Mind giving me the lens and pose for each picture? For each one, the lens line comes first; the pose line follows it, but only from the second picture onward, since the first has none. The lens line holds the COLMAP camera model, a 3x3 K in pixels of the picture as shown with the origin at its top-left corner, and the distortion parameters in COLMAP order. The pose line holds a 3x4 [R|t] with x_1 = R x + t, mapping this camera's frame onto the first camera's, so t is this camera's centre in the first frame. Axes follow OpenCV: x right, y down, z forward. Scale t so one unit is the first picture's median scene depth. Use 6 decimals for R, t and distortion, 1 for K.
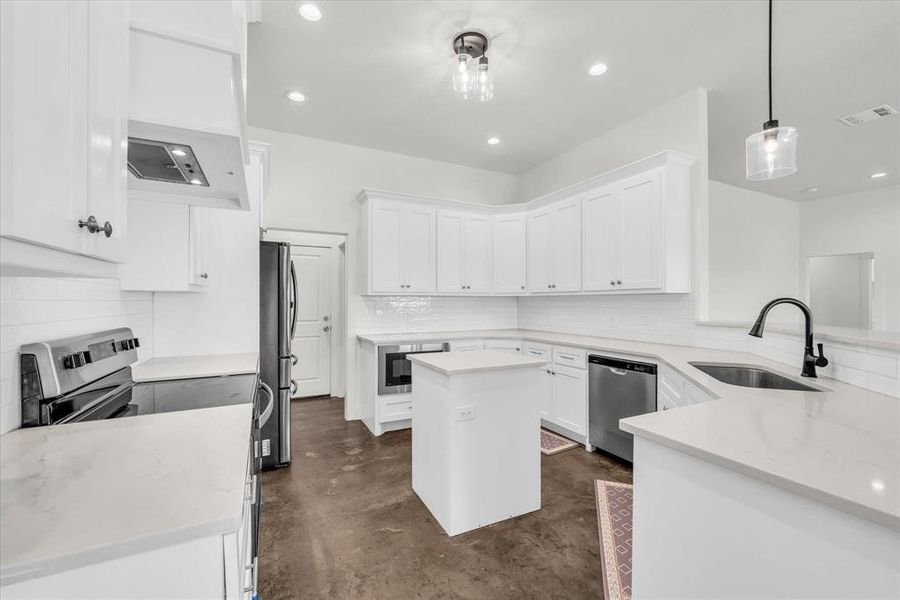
lens RADIAL K [[377.8, 0, 450.3], [0, 377.8, 301.5], [0, 0, 1]] dist [0.003312, -0.000327]
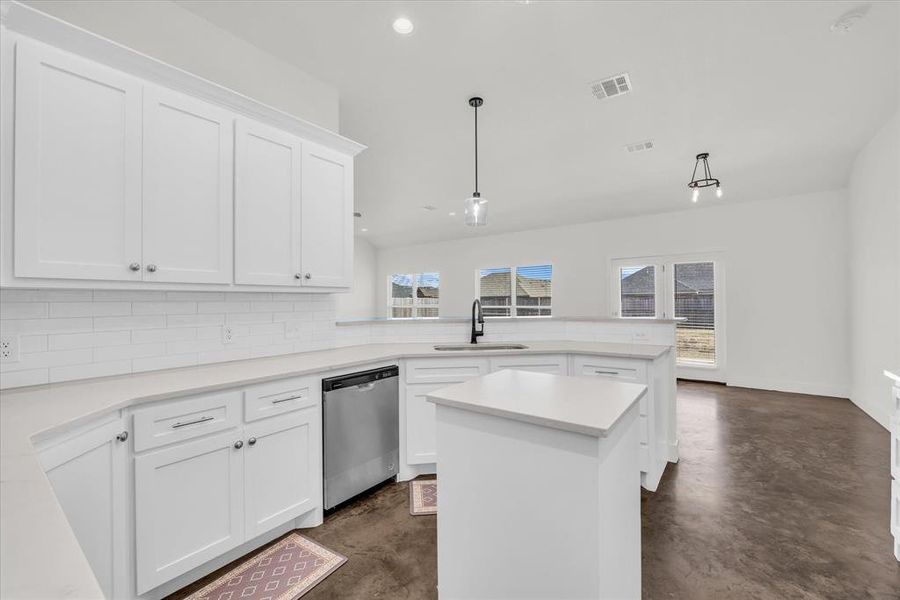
lens RADIAL K [[377.8, 0, 442.6], [0, 377.8, 296.9], [0, 0, 1]] dist [0.003312, -0.000327]
pose [[-0.438922, 0.008206, 0.898488, -0.333190], [0.000602, 0.999961, -0.008839, -0.004095], [-0.898525, -0.003339, -0.438910, 1.076891]]
